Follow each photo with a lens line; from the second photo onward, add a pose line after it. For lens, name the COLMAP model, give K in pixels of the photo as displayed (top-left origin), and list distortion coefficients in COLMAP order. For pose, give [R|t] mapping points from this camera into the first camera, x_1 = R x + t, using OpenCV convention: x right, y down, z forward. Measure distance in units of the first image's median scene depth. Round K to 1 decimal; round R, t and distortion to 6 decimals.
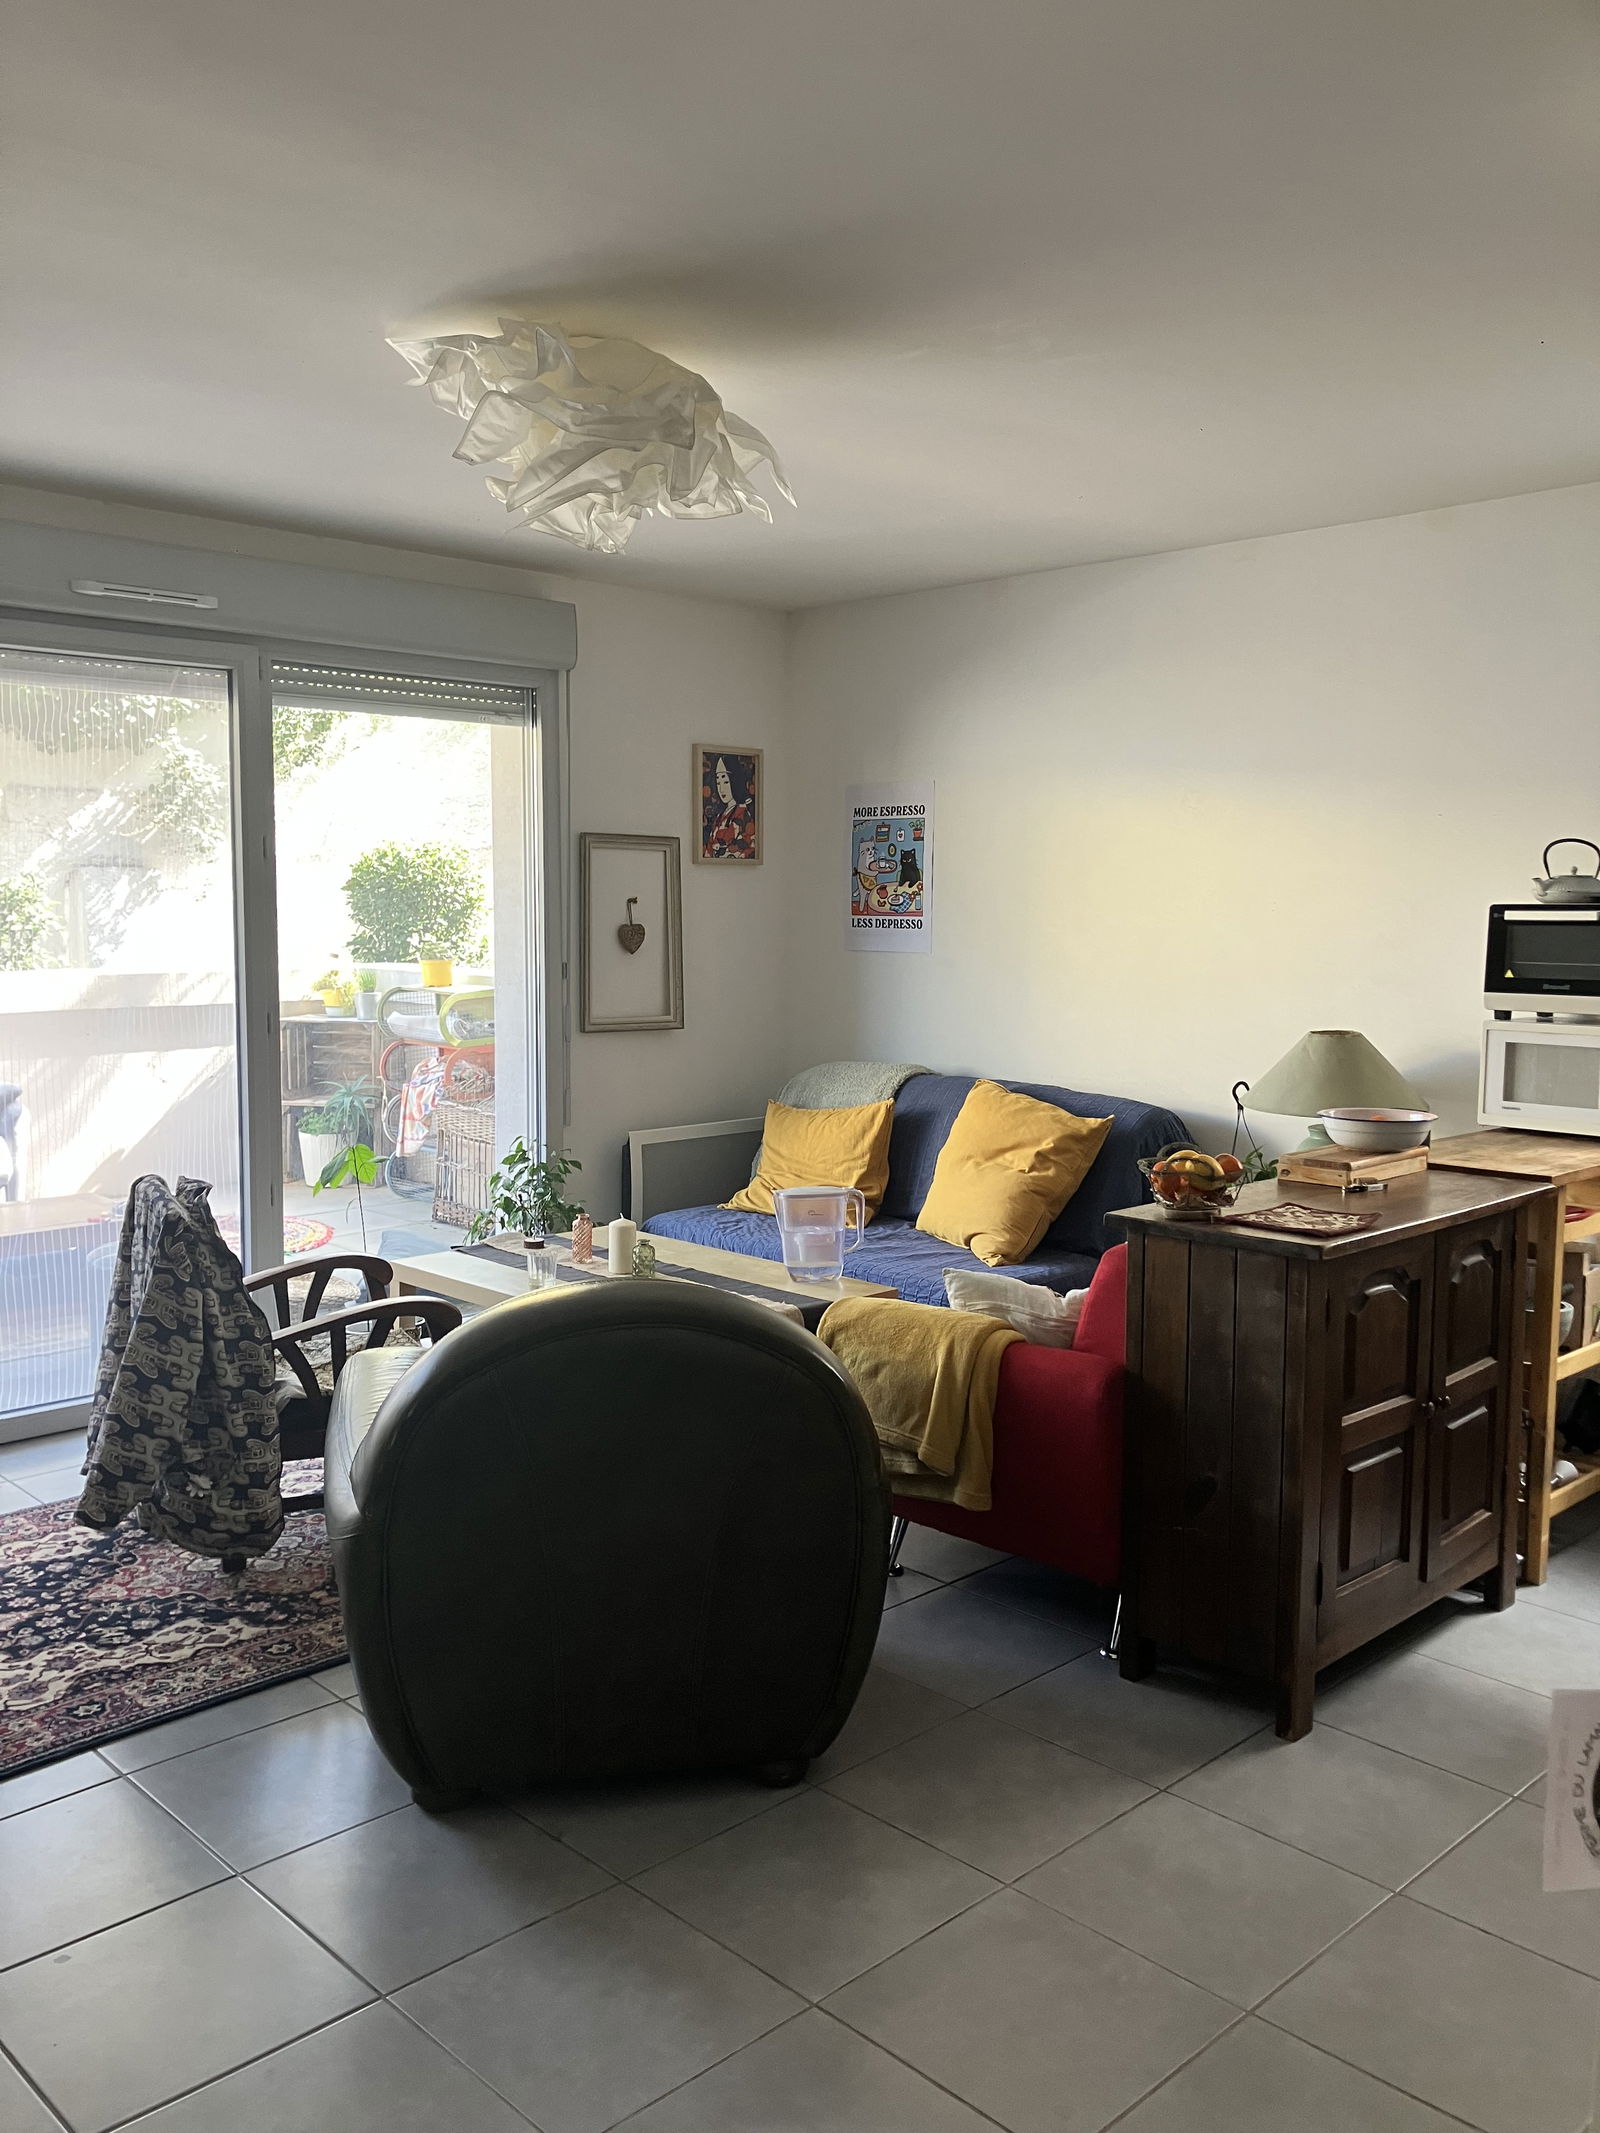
lens RADIAL K [[1746.1, 0, 781.5], [0, 1746.1, 1073.0], [0, 0, 1]] dist [0.001815, -0.000126]
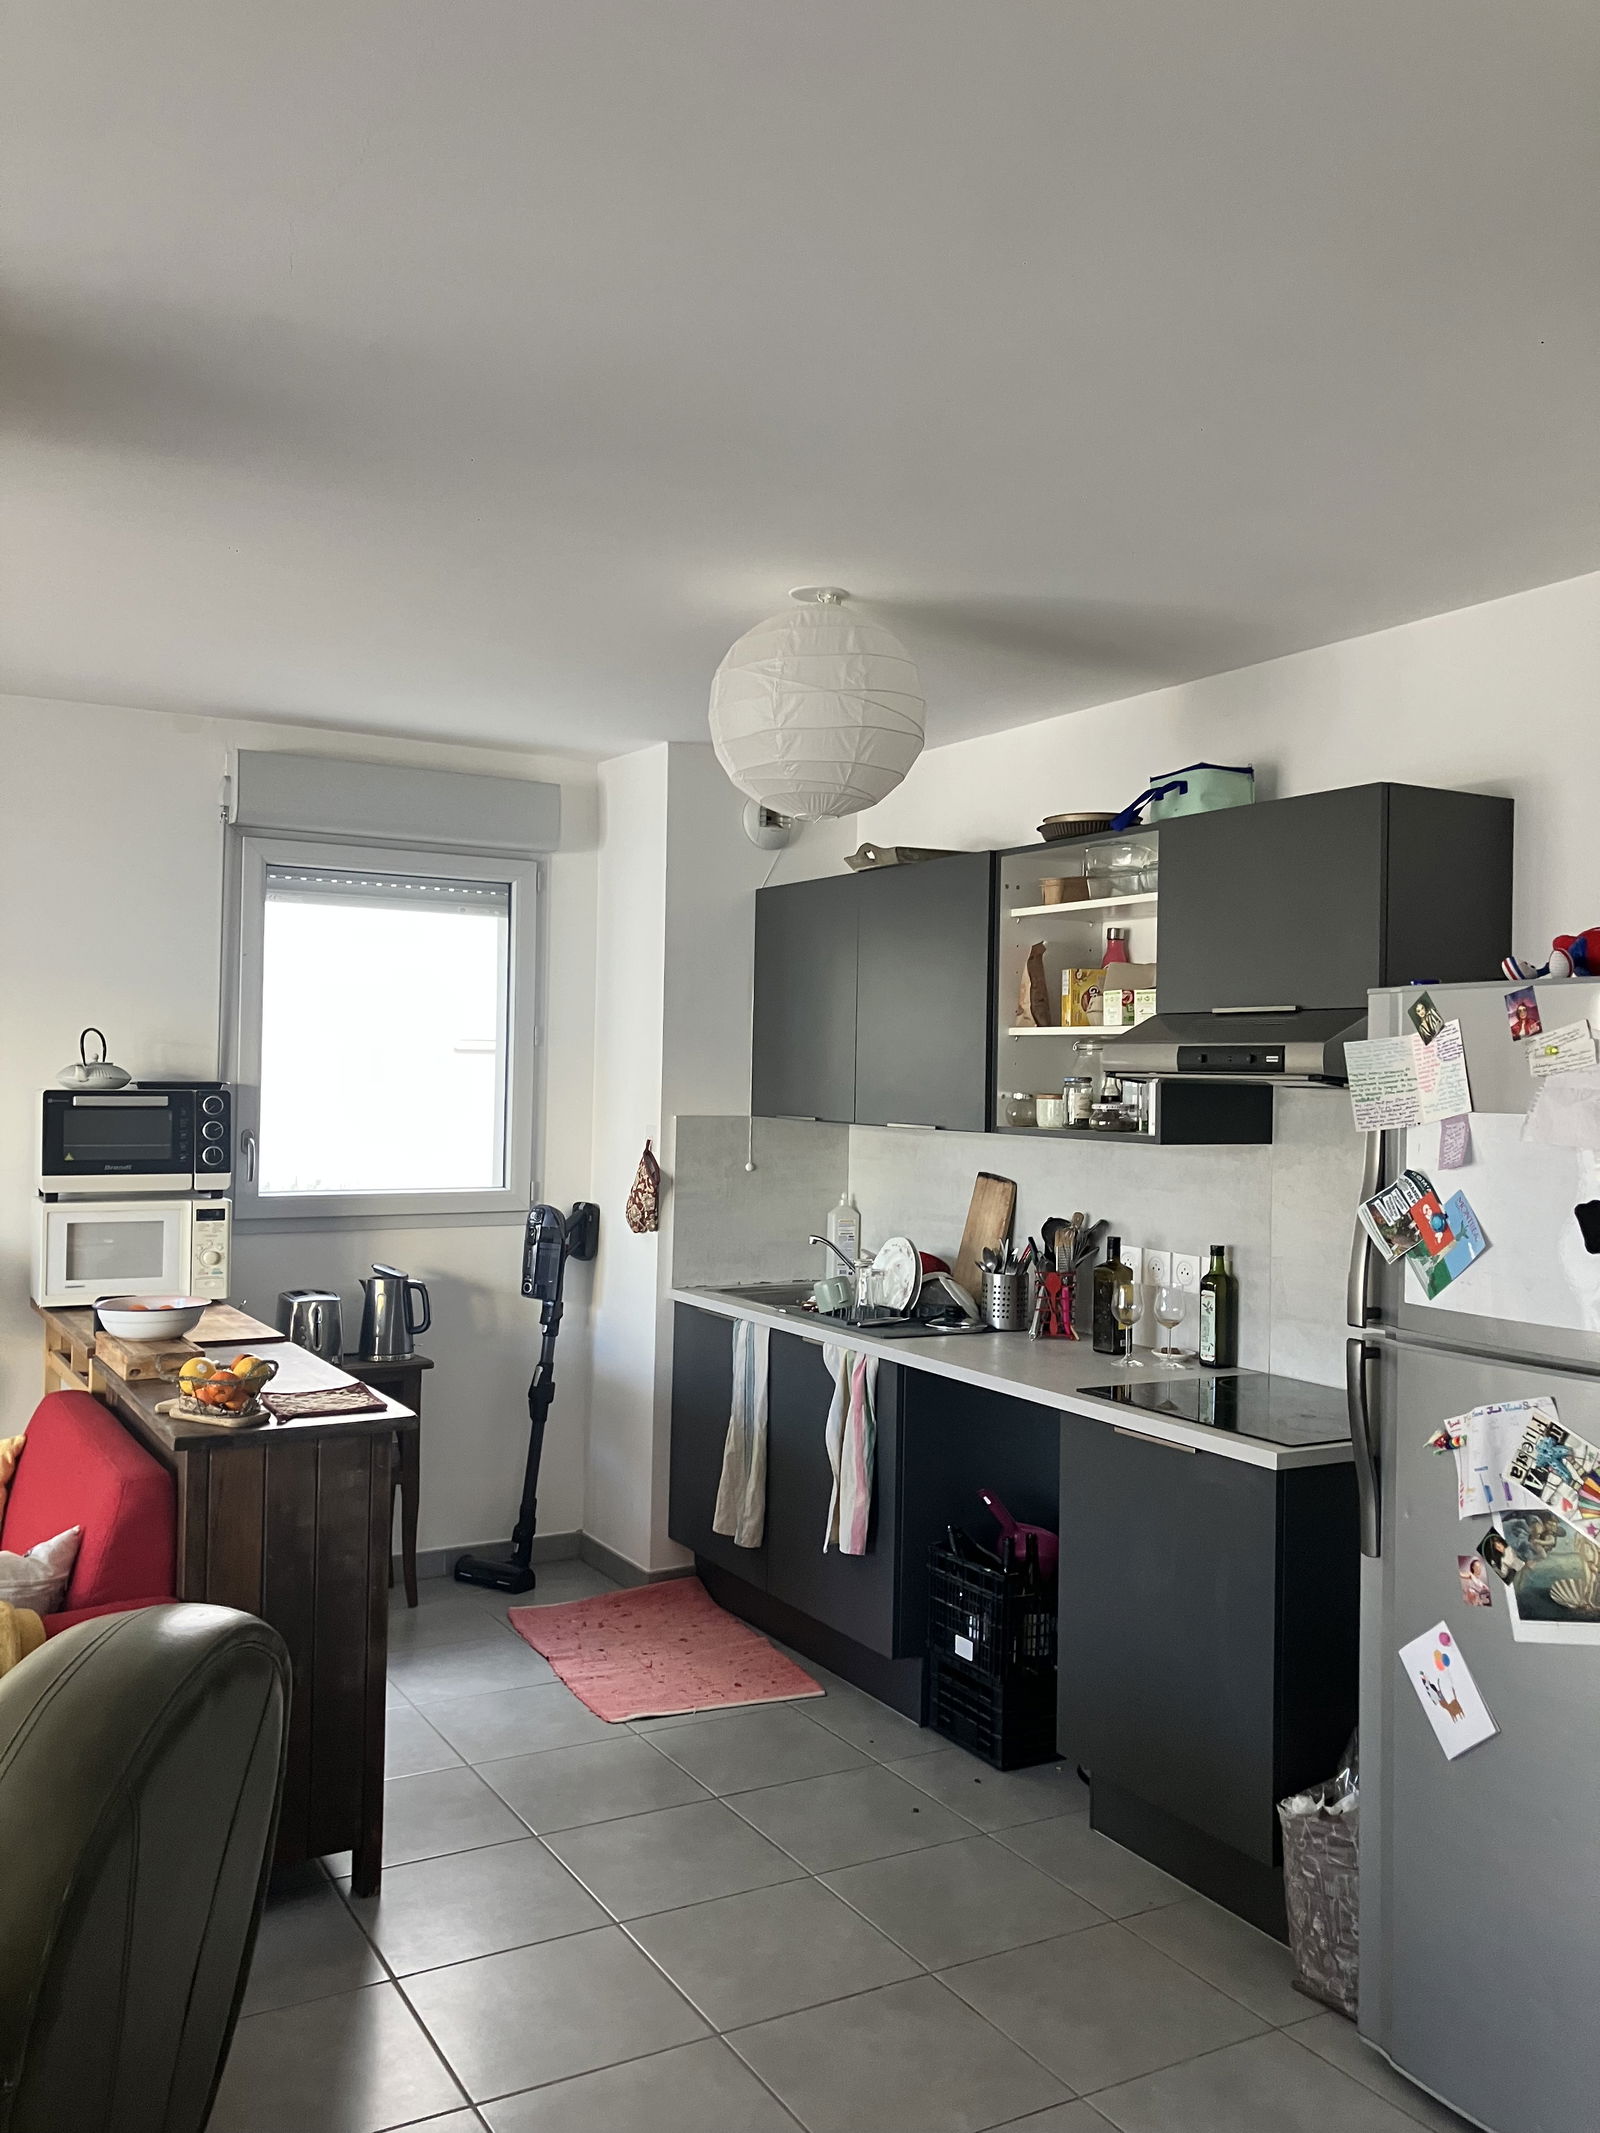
lens RADIAL K [[1746.1, 0, 782.7], [0, 1746.1, 1064.9], [0, 0, 1]] dist [0.001815, -0.000126]
pose [[0.238680, 0.010766, 0.971039, -0.480442], [0.079324, 0.996381, -0.030545, -0.045883], [-0.967853, 0.084317, 0.236962, 0.346262]]
